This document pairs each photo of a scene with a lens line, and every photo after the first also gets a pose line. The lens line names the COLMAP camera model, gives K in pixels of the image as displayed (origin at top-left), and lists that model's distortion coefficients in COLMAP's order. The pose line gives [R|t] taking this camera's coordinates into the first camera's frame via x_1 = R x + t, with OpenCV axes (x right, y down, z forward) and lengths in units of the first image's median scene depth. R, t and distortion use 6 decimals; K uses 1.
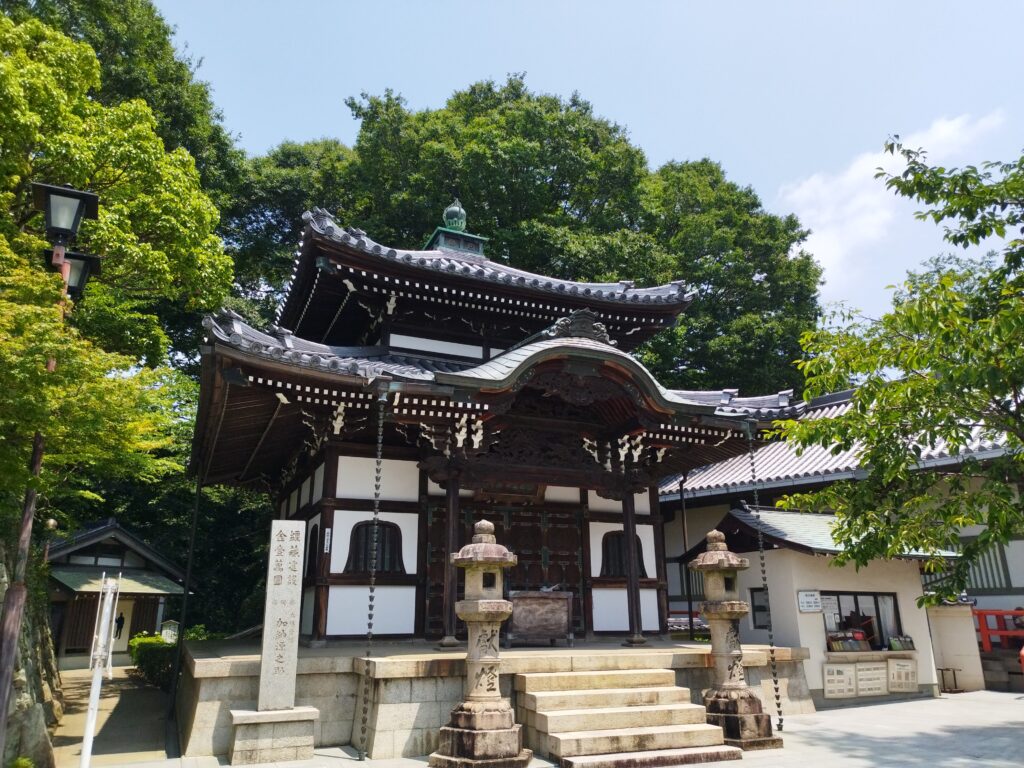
lens RADIAL K [[792.9, 0, 512.0], [0, 792.9, 384.0], [0, 0, 1]] dist [0.025196, -0.012296]
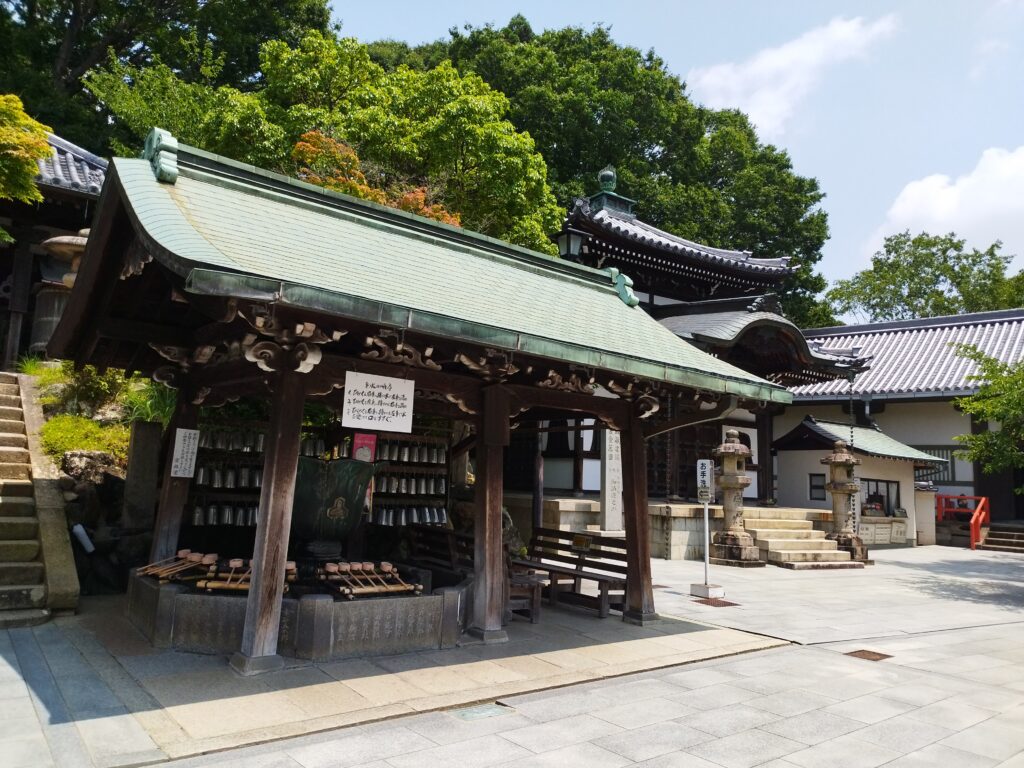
lens RADIAL K [[784.7, 0, 512.0], [0, 784.7, 384.0], [0, 0, 1]] dist [-0.007168, -0.000653]
pose [[0.989305, 0.070478, 0.127706, -0.486374], [-0.090342, 0.983439, 0.157117, -0.095096], [-0.114517, -0.166974, 0.979288, -0.371424]]
